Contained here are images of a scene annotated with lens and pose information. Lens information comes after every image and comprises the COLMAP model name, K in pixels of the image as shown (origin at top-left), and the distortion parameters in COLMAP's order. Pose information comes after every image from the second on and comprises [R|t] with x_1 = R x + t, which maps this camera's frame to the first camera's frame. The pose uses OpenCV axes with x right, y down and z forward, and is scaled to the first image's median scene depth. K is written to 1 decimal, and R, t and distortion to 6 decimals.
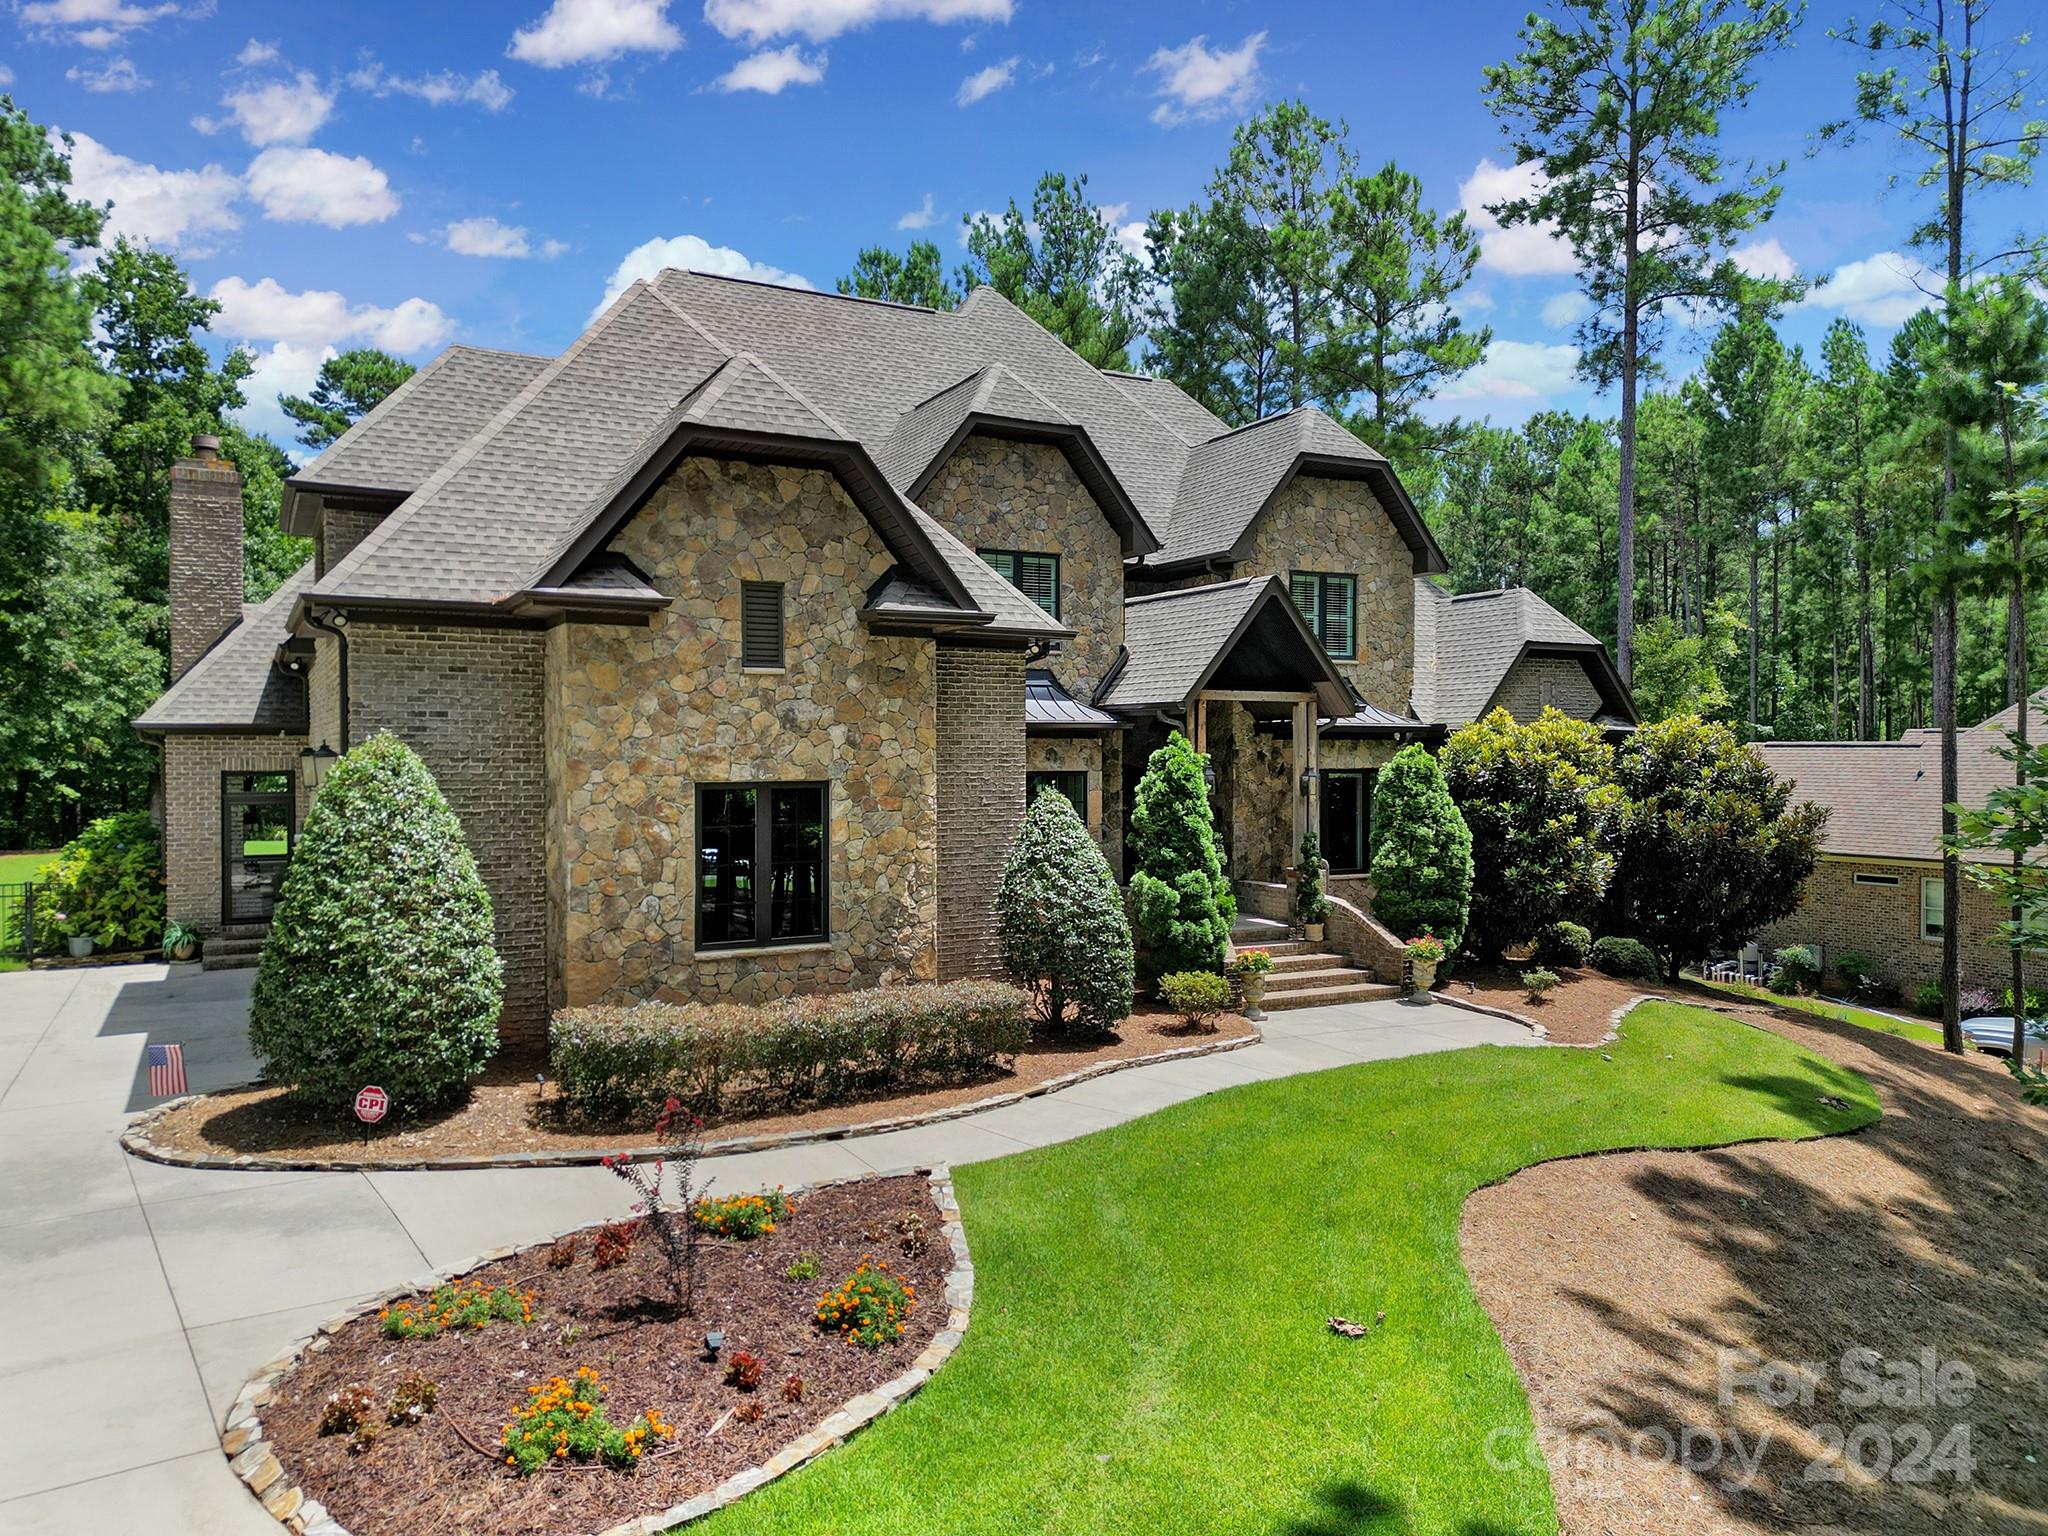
lens RADIAL K [[1434.2, 0, 1024.0], [0, 1434.2, 768.0], [0, 0, 1]] dist [0.079665, -0.109174]
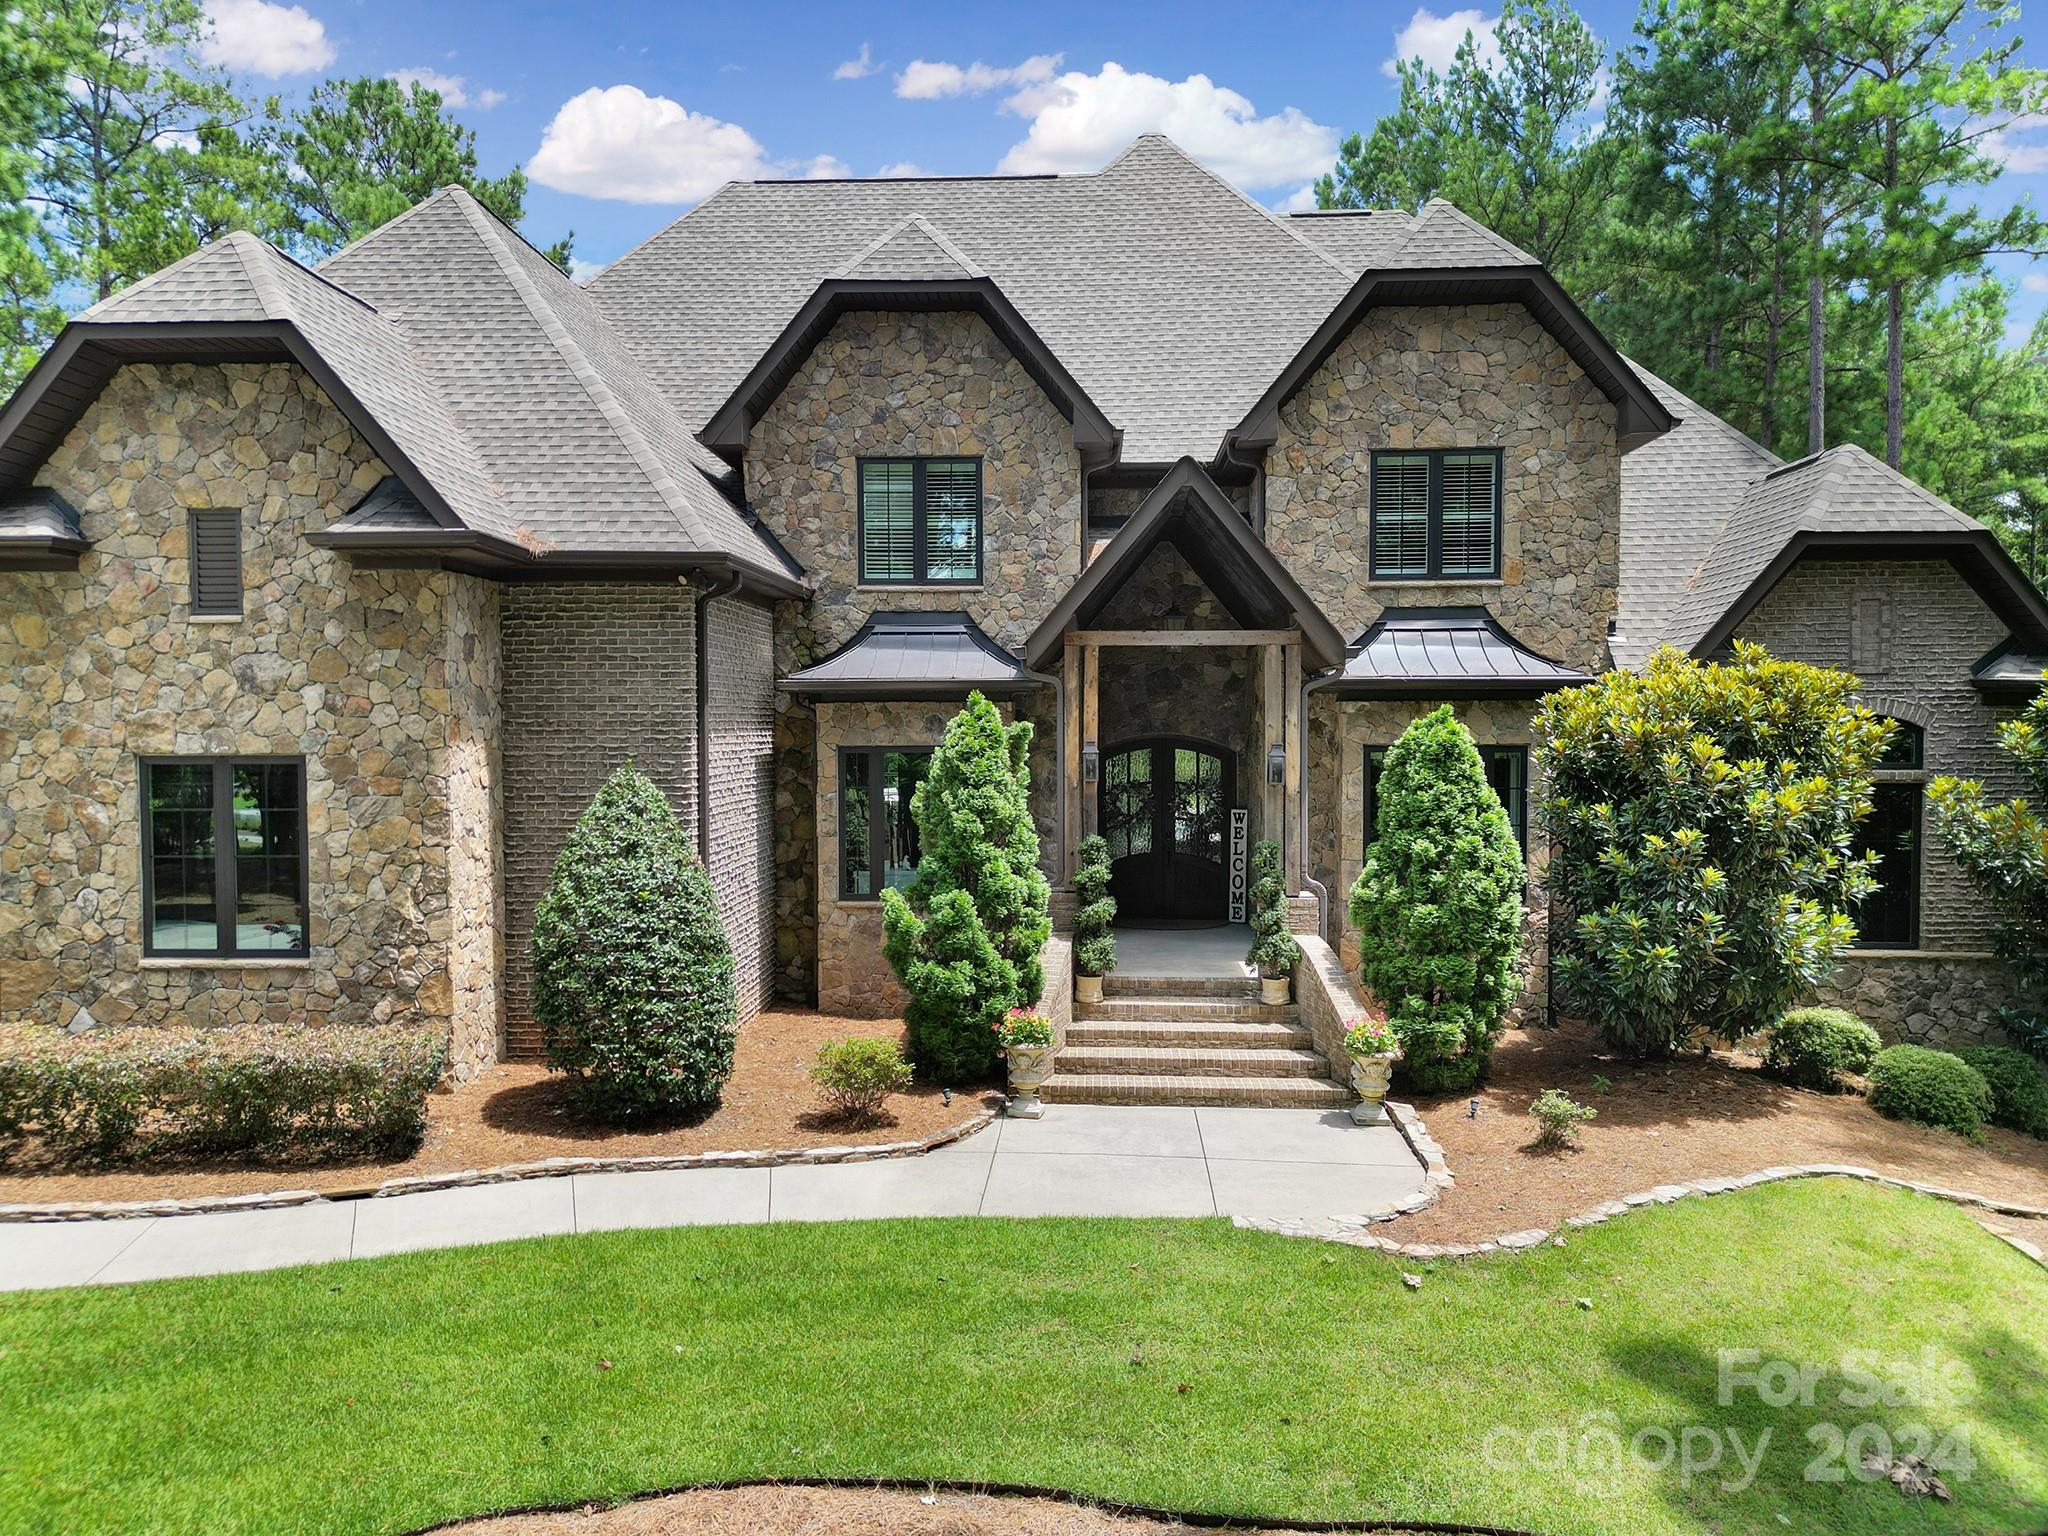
lens RADIAL K [[1434.2, 0, 1024.0], [0, 1434.2, 768.0], [0, 0, 1]] dist [0.079665, -0.109174]
pose [[0.856629, 0.016624, -0.515665, 0.619447], [-0.005495, 0.999718, 0.023100, -0.004897], [0.515903, -0.016955, 0.856479, 0.519504]]
